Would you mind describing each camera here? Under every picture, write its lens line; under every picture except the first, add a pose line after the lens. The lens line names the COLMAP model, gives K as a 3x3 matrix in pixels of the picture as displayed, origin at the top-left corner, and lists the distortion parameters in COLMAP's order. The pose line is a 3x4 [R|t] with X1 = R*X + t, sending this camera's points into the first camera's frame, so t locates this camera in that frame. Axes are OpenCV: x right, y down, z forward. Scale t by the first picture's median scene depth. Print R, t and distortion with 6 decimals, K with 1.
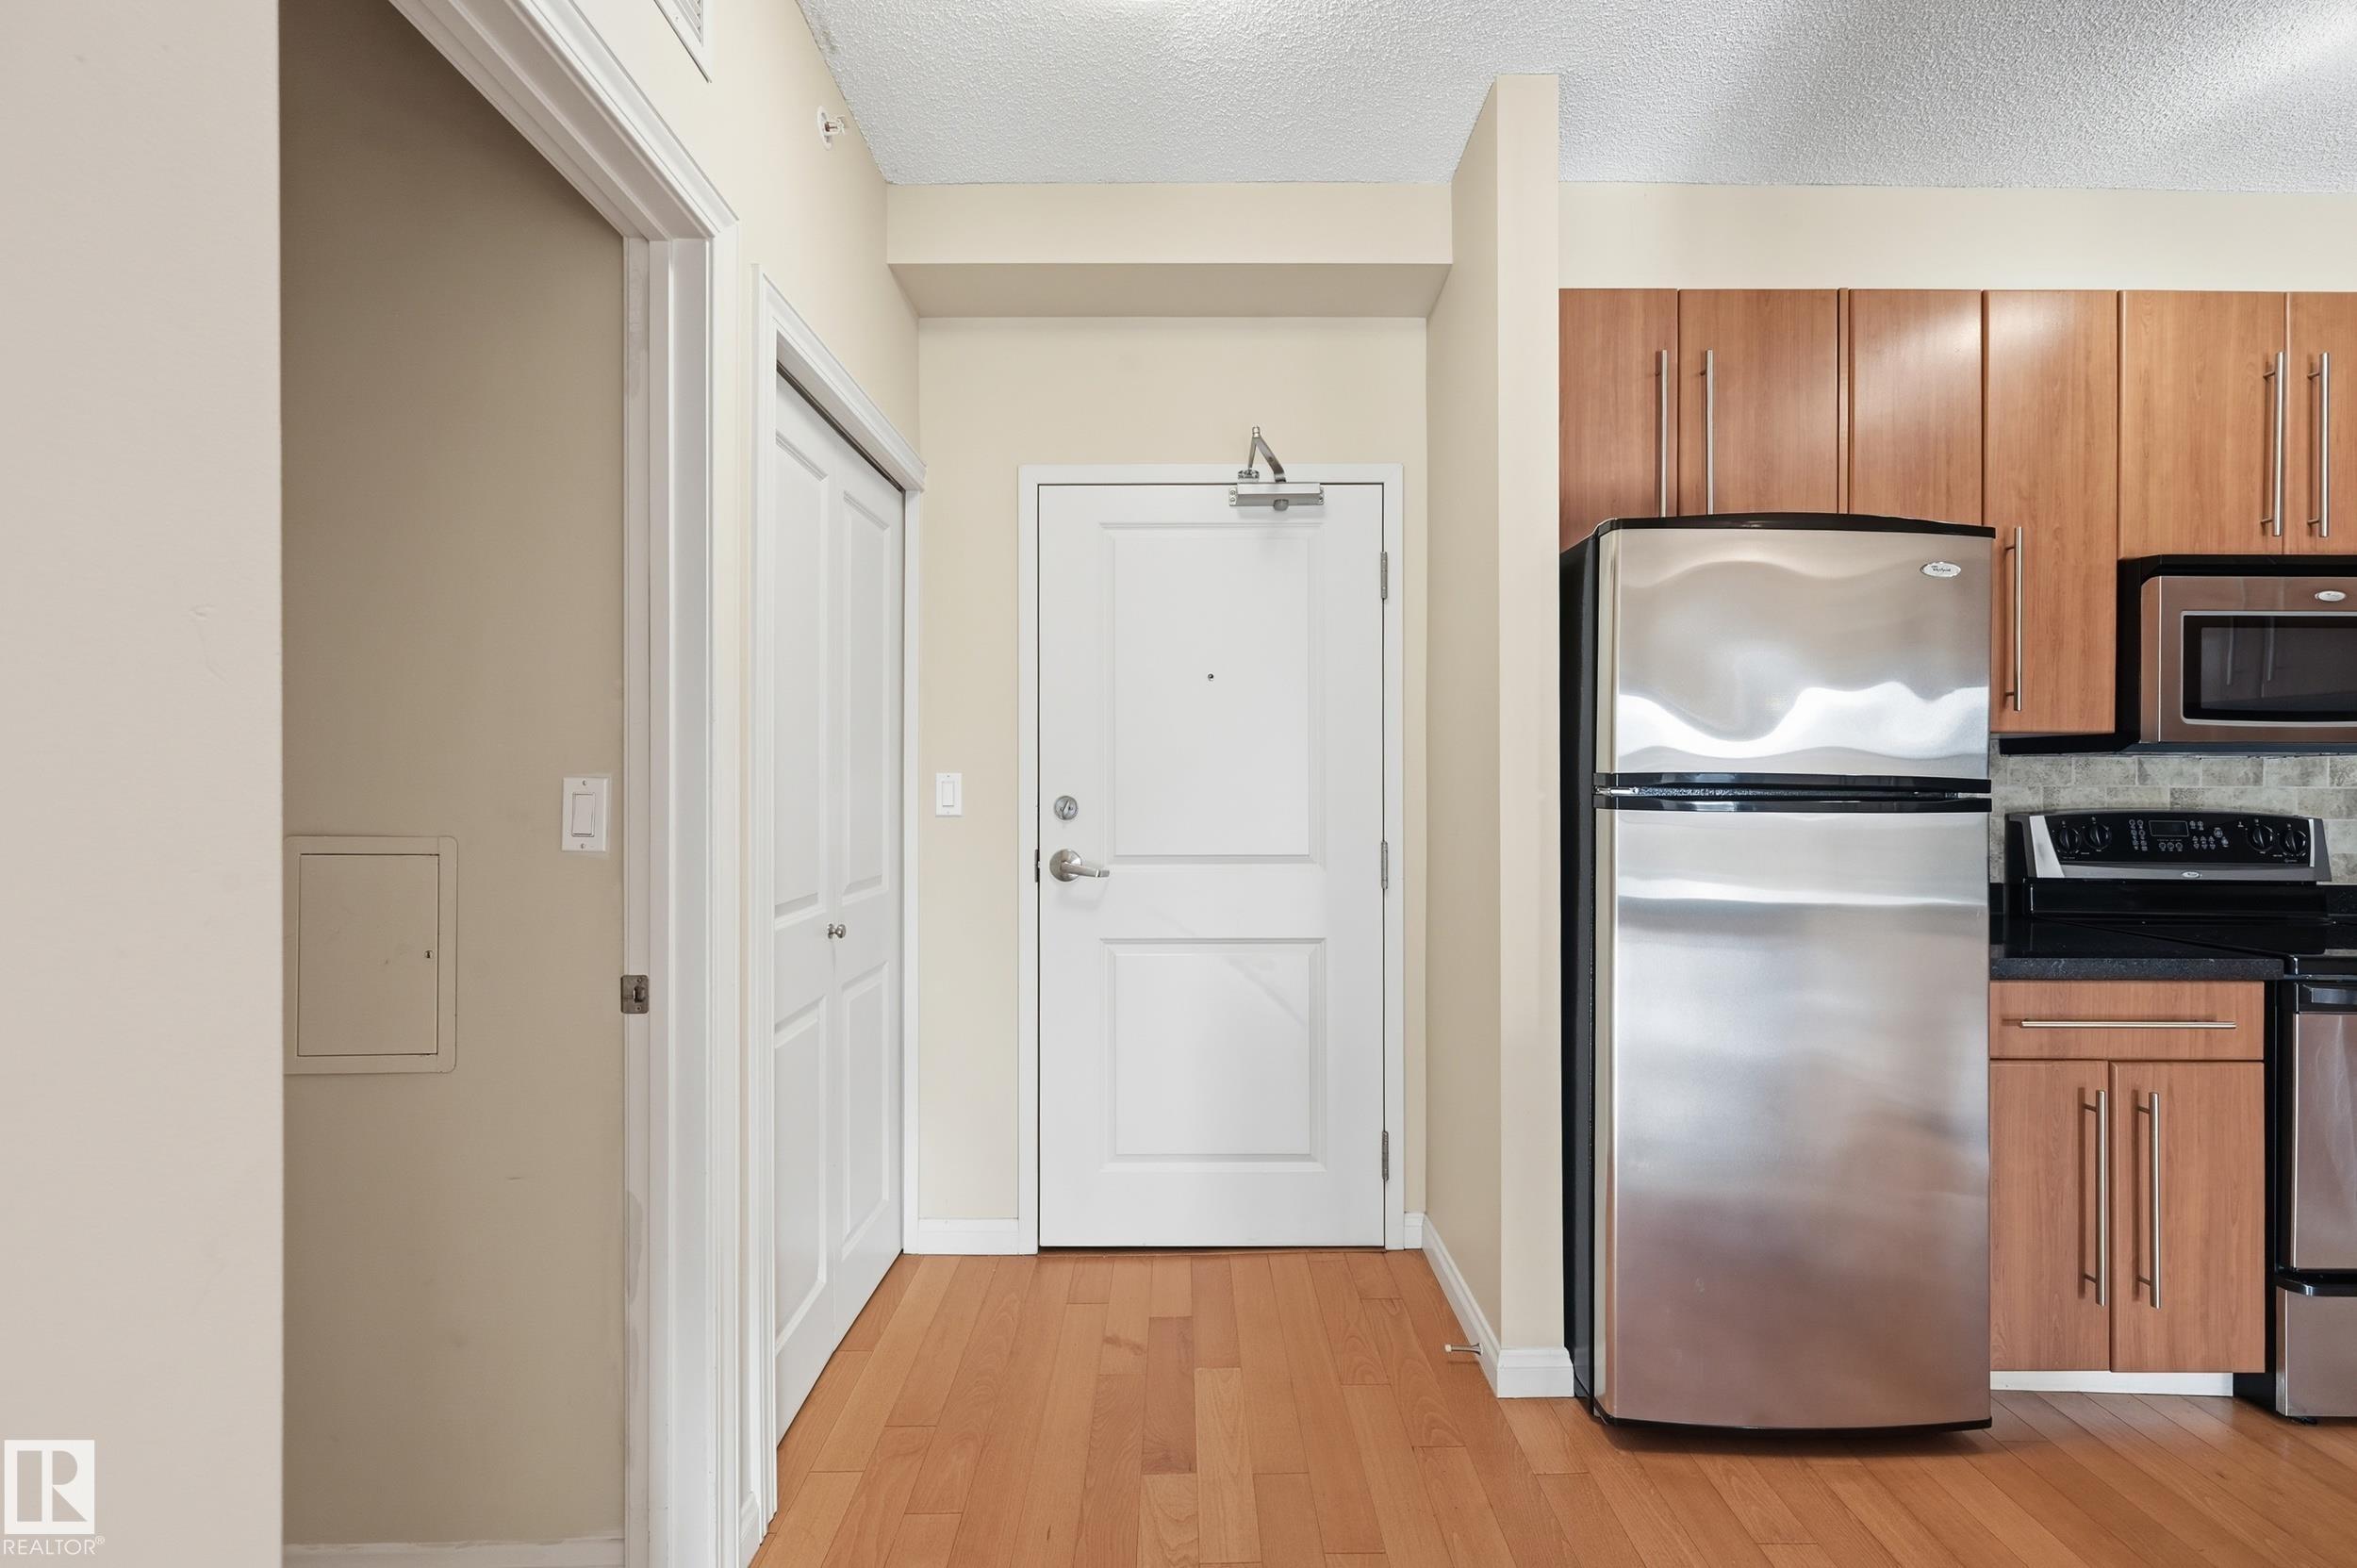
lens RADIAL K [[960.0, 0, 1172.7], [0, 960.0, 779.2], [0, 0, 1]] dist [-0.000431, 0.000158]
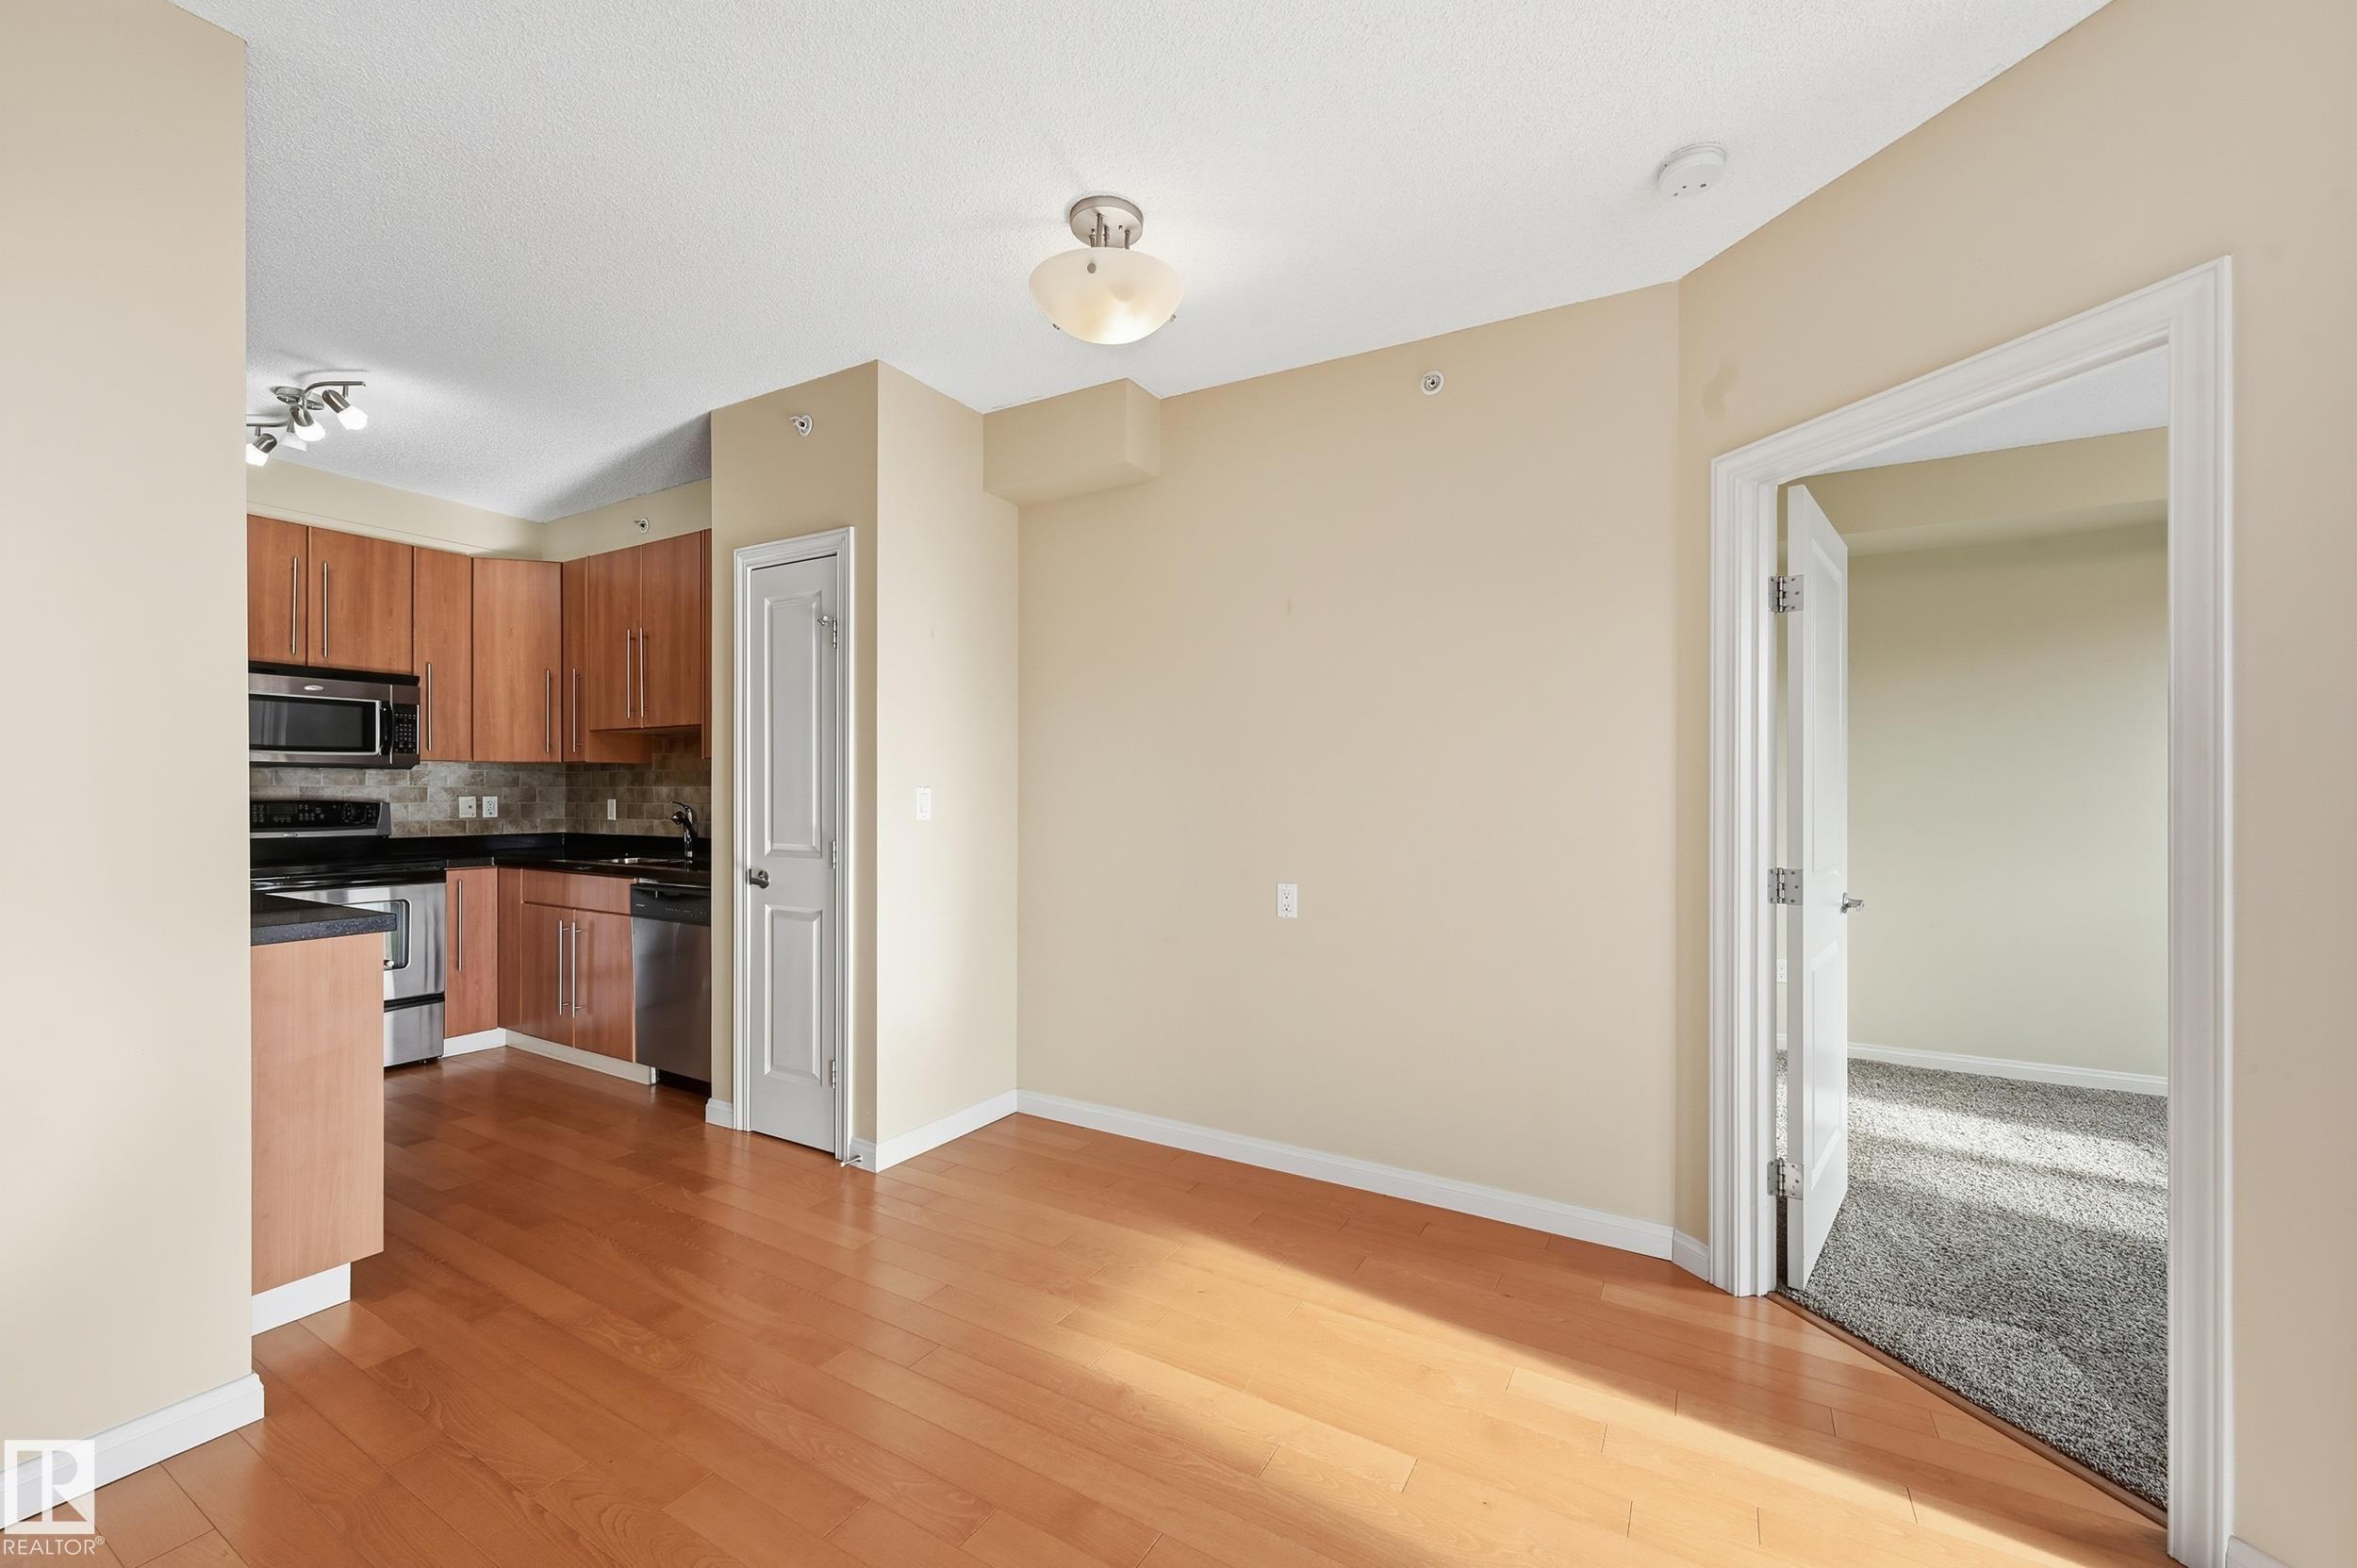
lens RADIAL K [[940.6, 0, 1175.9], [0, 940.6, 788.1], [0, 0, 1]] dist [-0.000179, 0.000250]
pose [[0.505218, 0.000842, 0.862991, 0.416378], [0.000540, 0.999999, -0.001292, 0.017632], [-0.862992, 0.001118, 0.505217, -1.443286]]
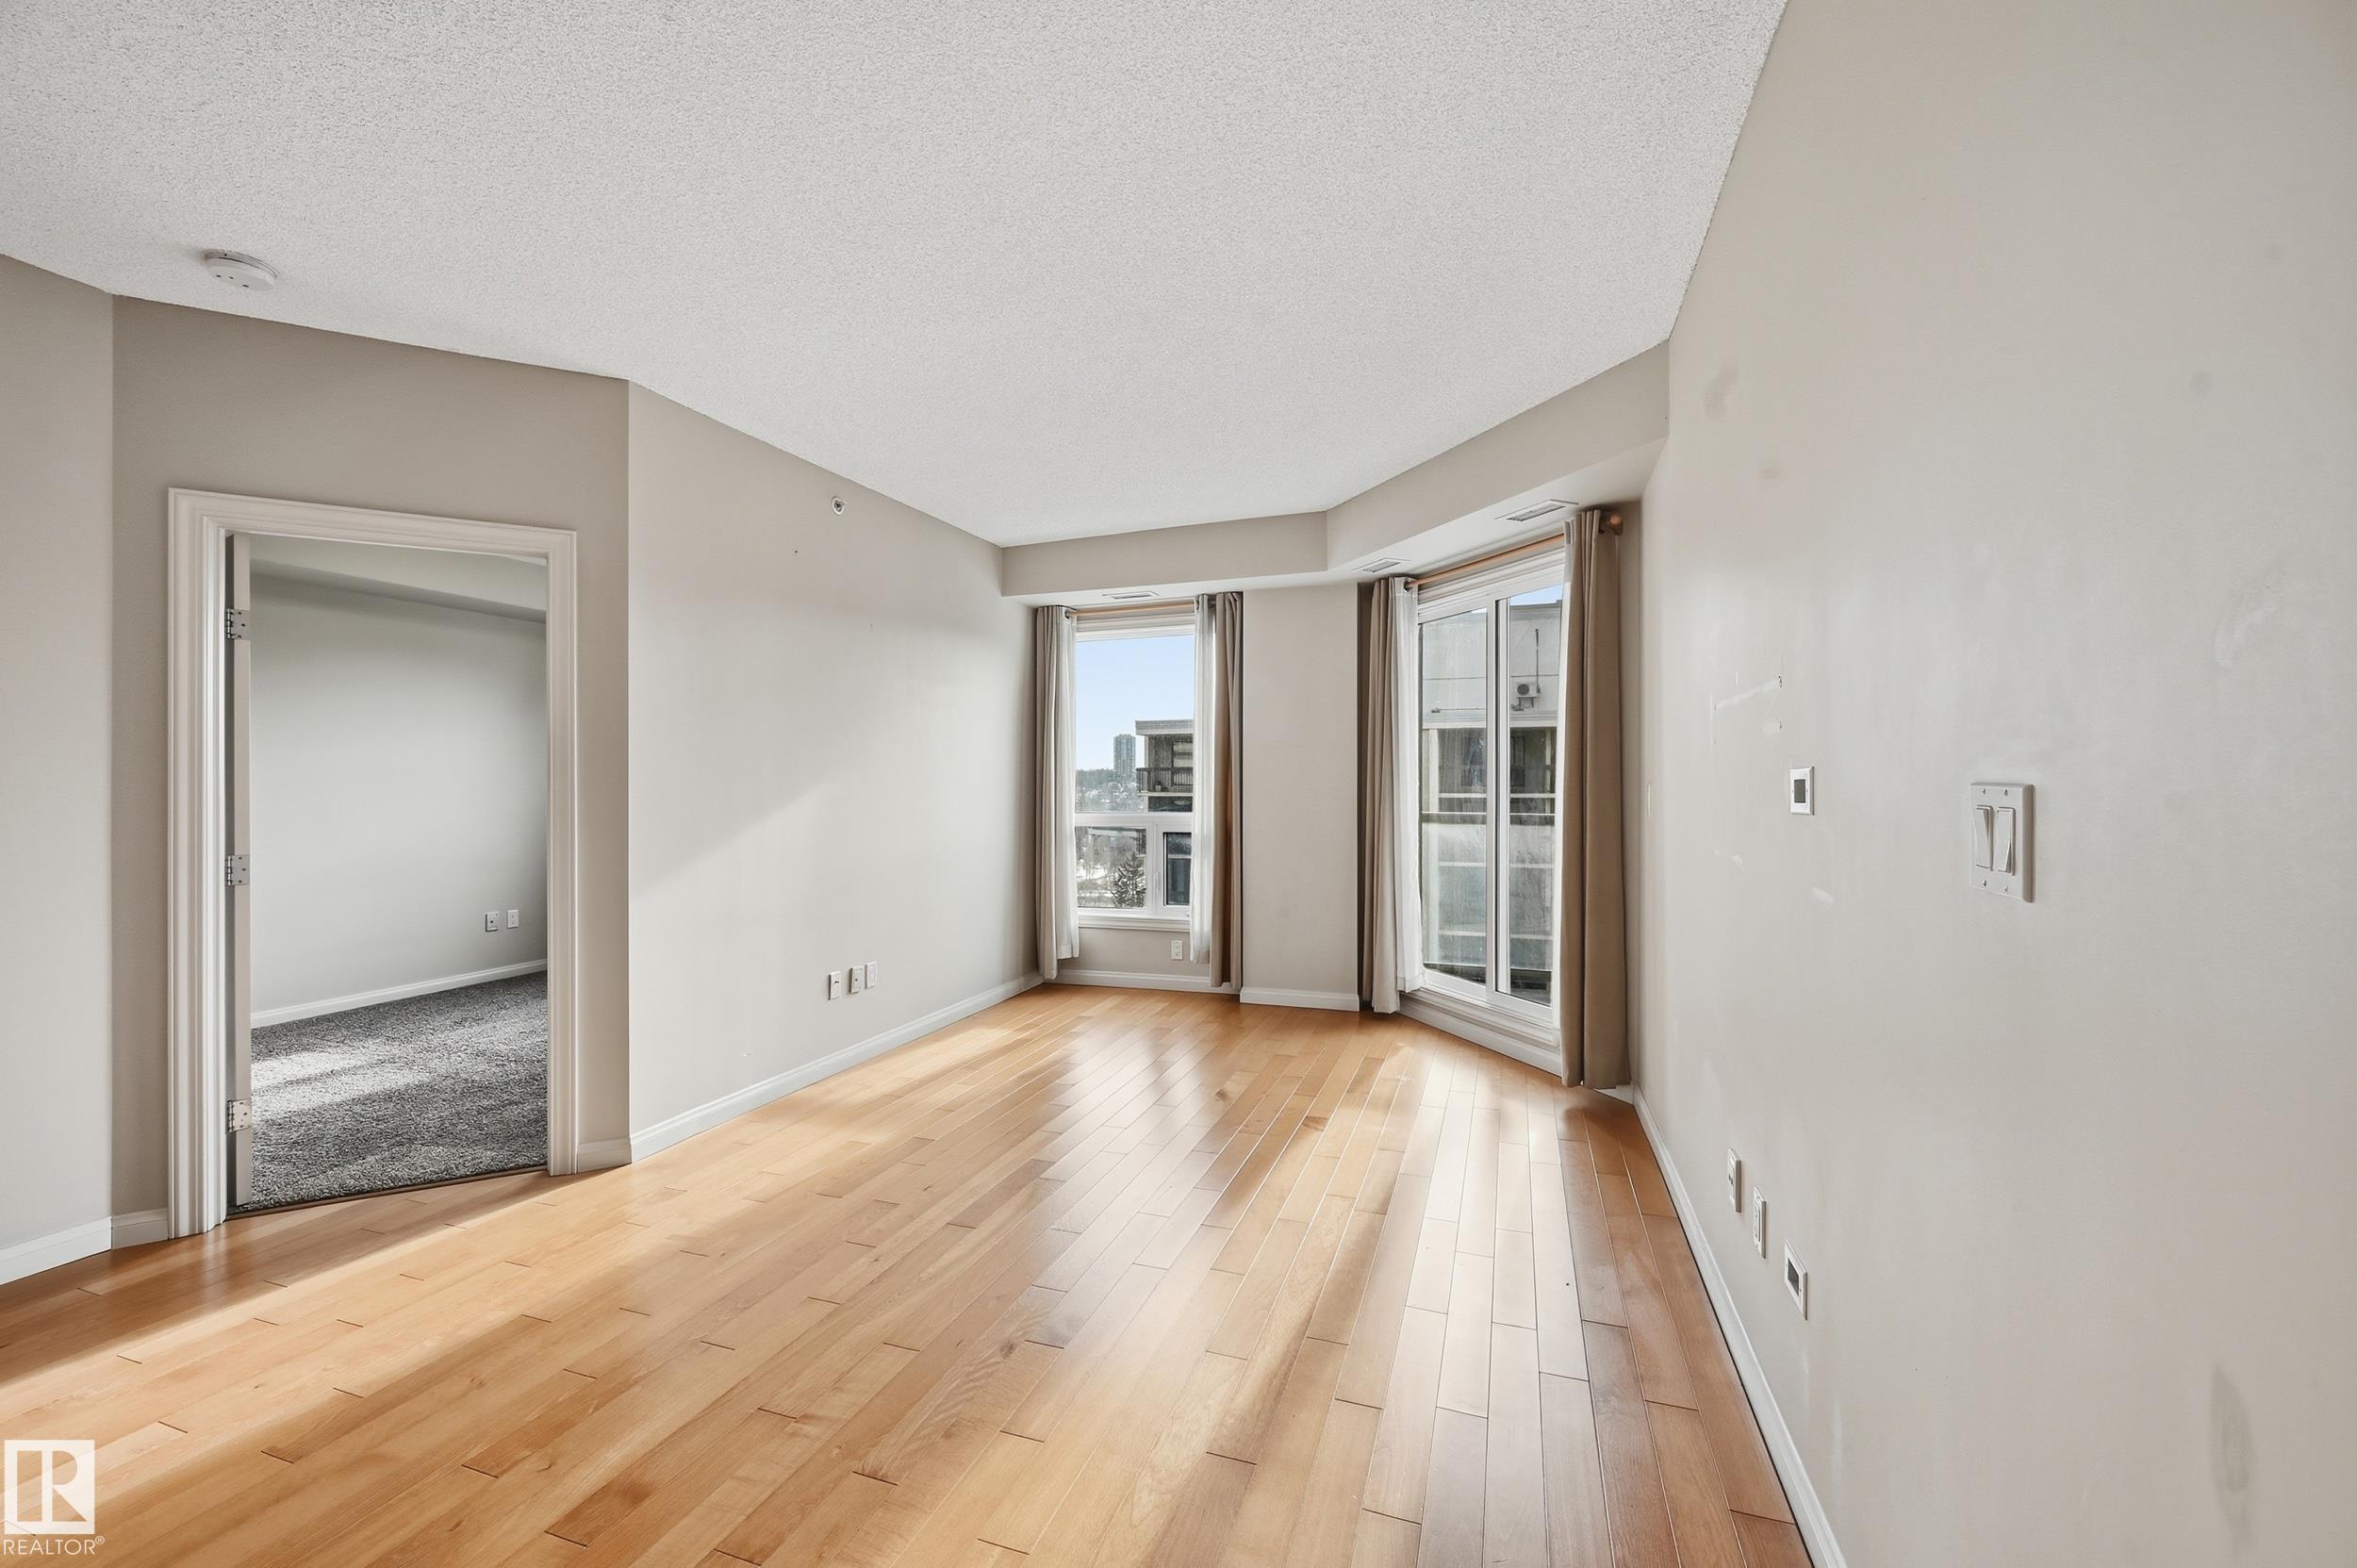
lens RADIAL K [[944.2, 0, 1178.5], [0, 944.2, 784.0], [0, 0, 1]] dist [-0.002880, -0.000197]
pose [[-0.942662, -0.001243, 0.333746, 0.050629], [-0.001372, 0.999999, -0.000152, 0.009309], [-0.333745, -0.000601, -0.942663, -0.704843]]
